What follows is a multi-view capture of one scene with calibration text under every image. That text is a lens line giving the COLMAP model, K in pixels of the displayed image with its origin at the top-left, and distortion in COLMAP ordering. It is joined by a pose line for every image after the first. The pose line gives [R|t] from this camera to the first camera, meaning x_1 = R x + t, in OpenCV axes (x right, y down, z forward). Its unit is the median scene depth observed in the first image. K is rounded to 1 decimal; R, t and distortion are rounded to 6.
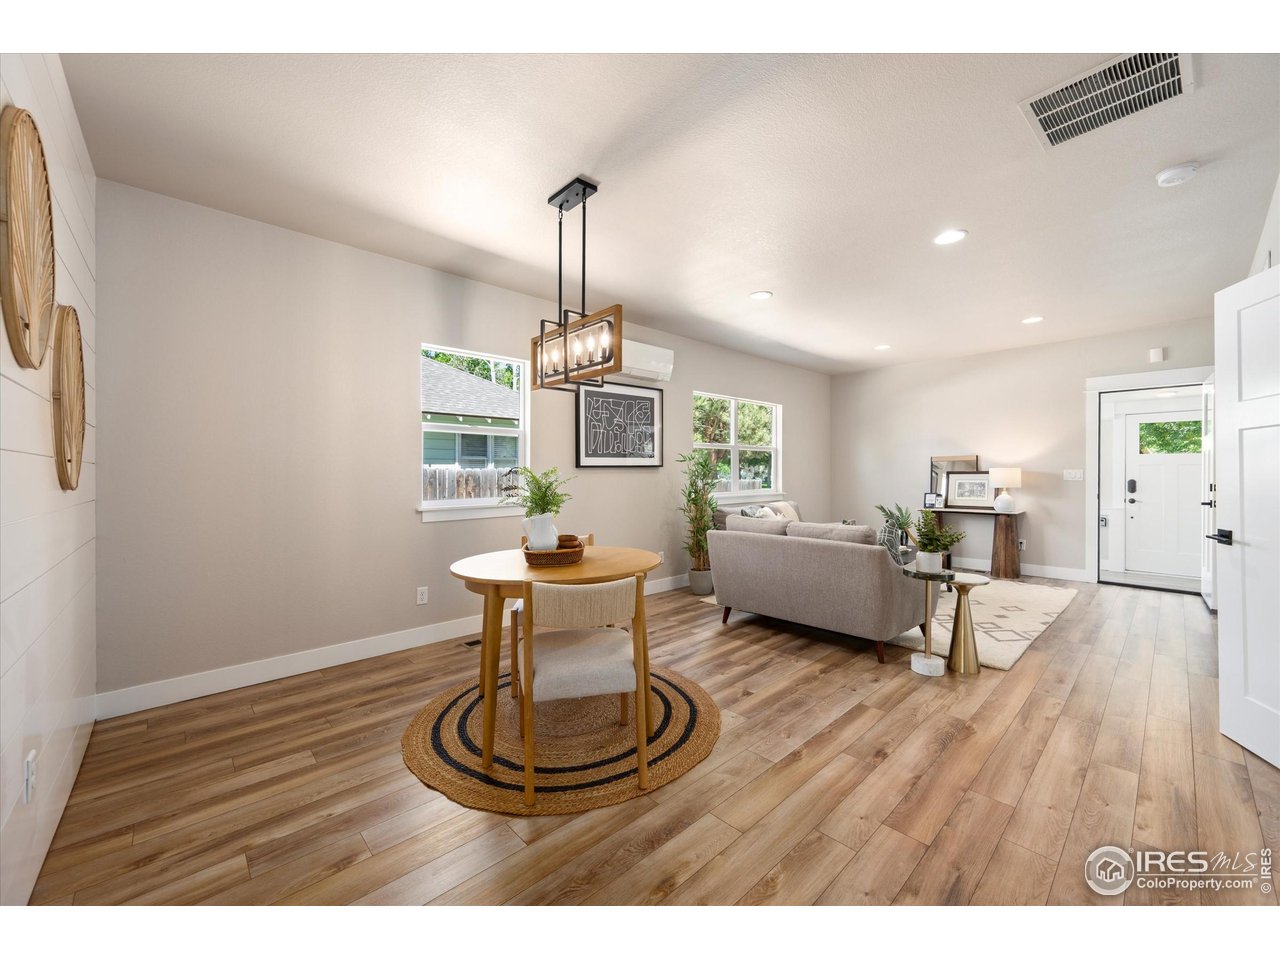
lens RADIAL K [[503.0, 0, 647.5], [0, 503.0, 476.6], [0, 0, 1]] dist [-0.001970, 0.001044]
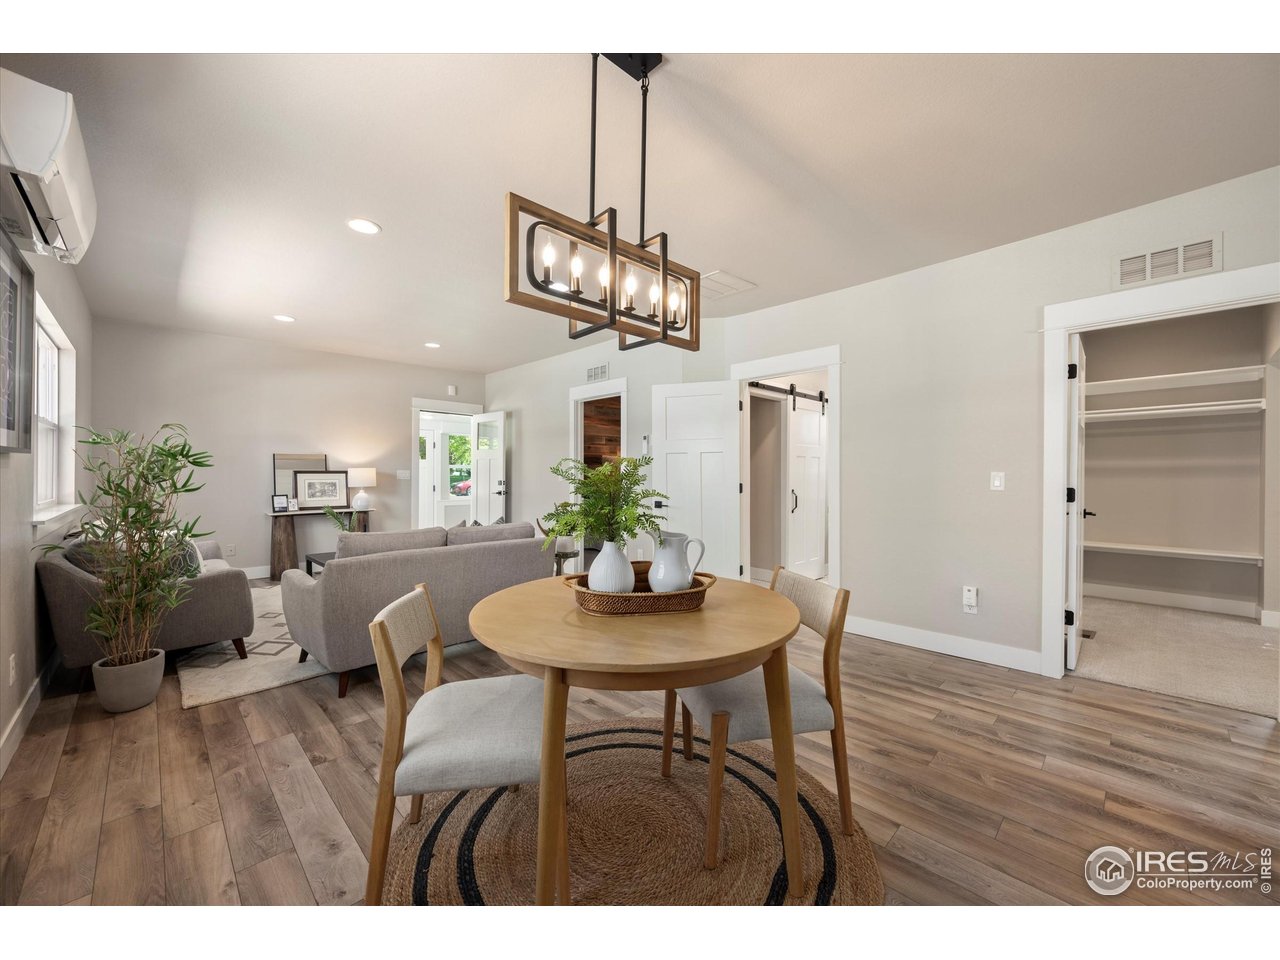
lens RADIAL K [[503.0, 0, 634.7], [0, 503.0, 479.9], [0, 0, 1]] dist [-0.001970, 0.001044]
pose [[-0.012096, -0.006926, 0.999903, -0.407924], [0.000961, 0.999975, 0.006938, 0.001373], [-0.999926, 0.001045, -0.012089, 0.499467]]
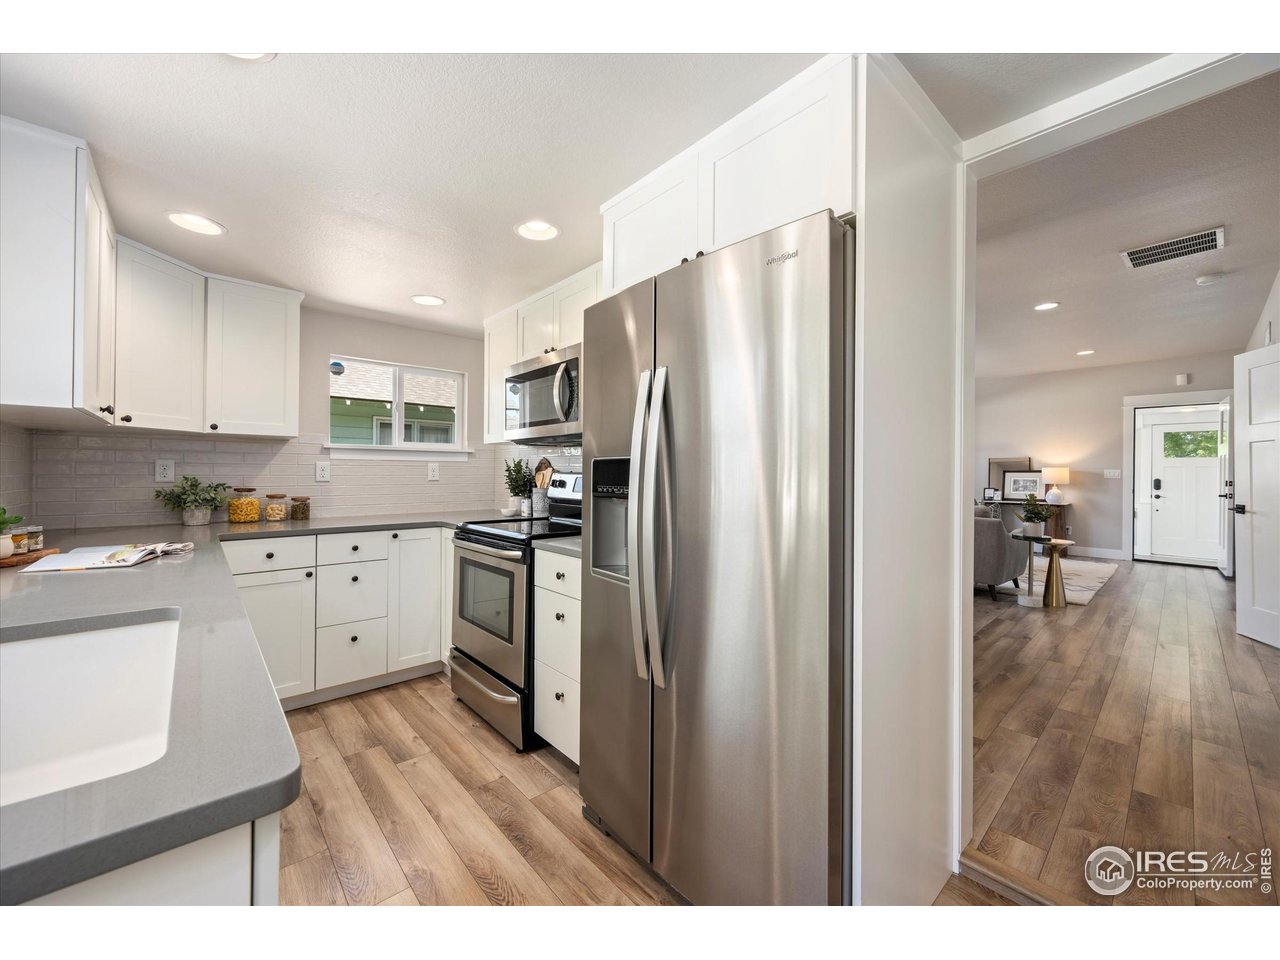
lens RADIAL K [[503.0, 0, 641.6], [0, 503.0, 470.6], [0, 0, 1]] dist [-0.001970, 0.001044]
pose [[0.999859, 0.012592, -0.011092, -0.329211], [-0.012691, 0.999880, -0.008882, 0.015831], [0.010979, 0.009021, 0.999899, -0.276480]]
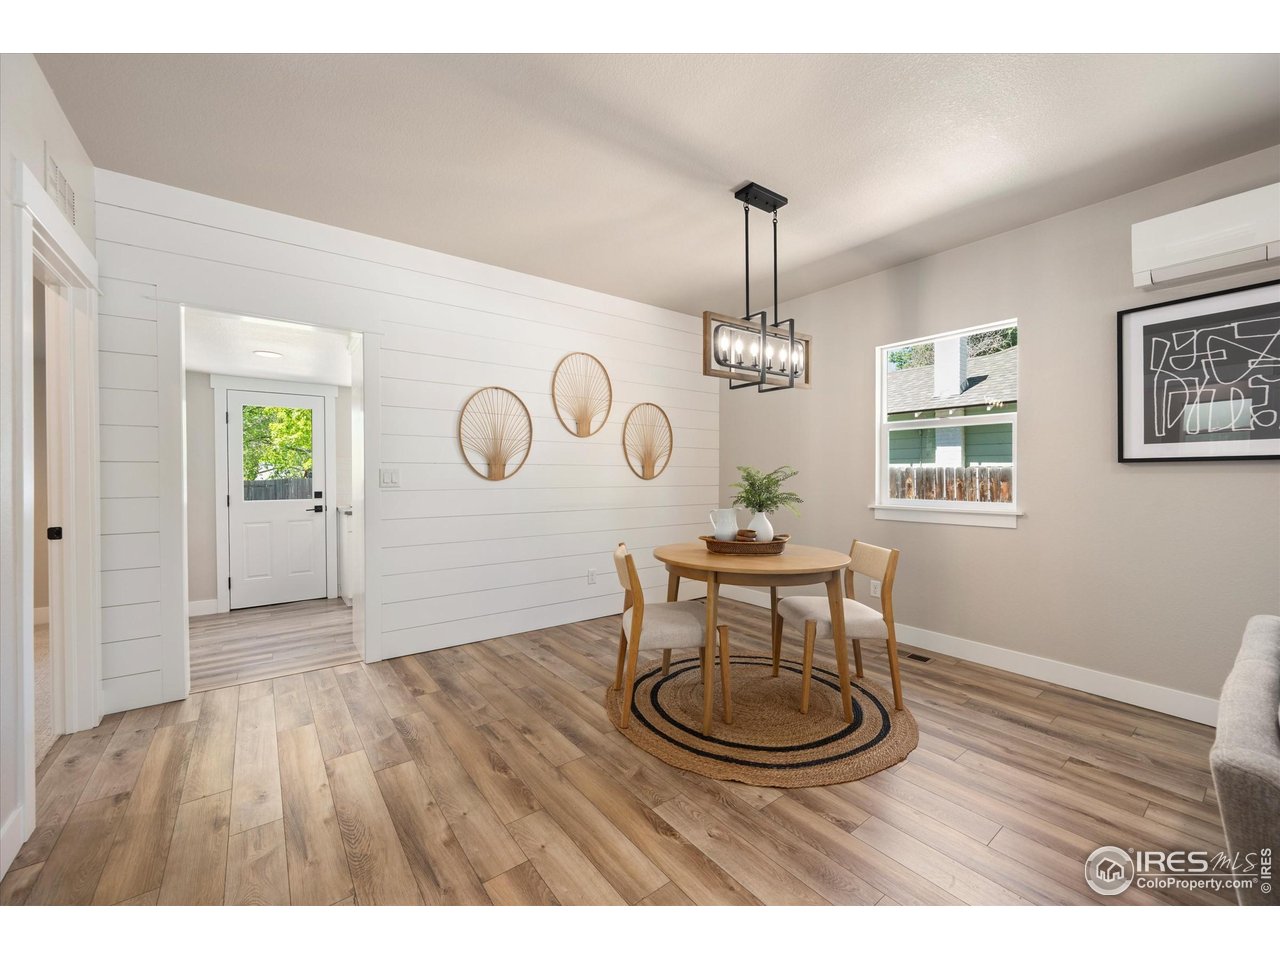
lens RADIAL K [[503.0, 0, 641.1], [0, 503.0, 477.6], [0, 0, 1]] dist [-0.001970, 0.001044]
pose [[-0.100716, 0.011064, -0.994854, 0.452191], [-0.005654, 0.999916, 0.011693, -0.002991], [0.994899, 0.006802, -0.100645, 0.435189]]
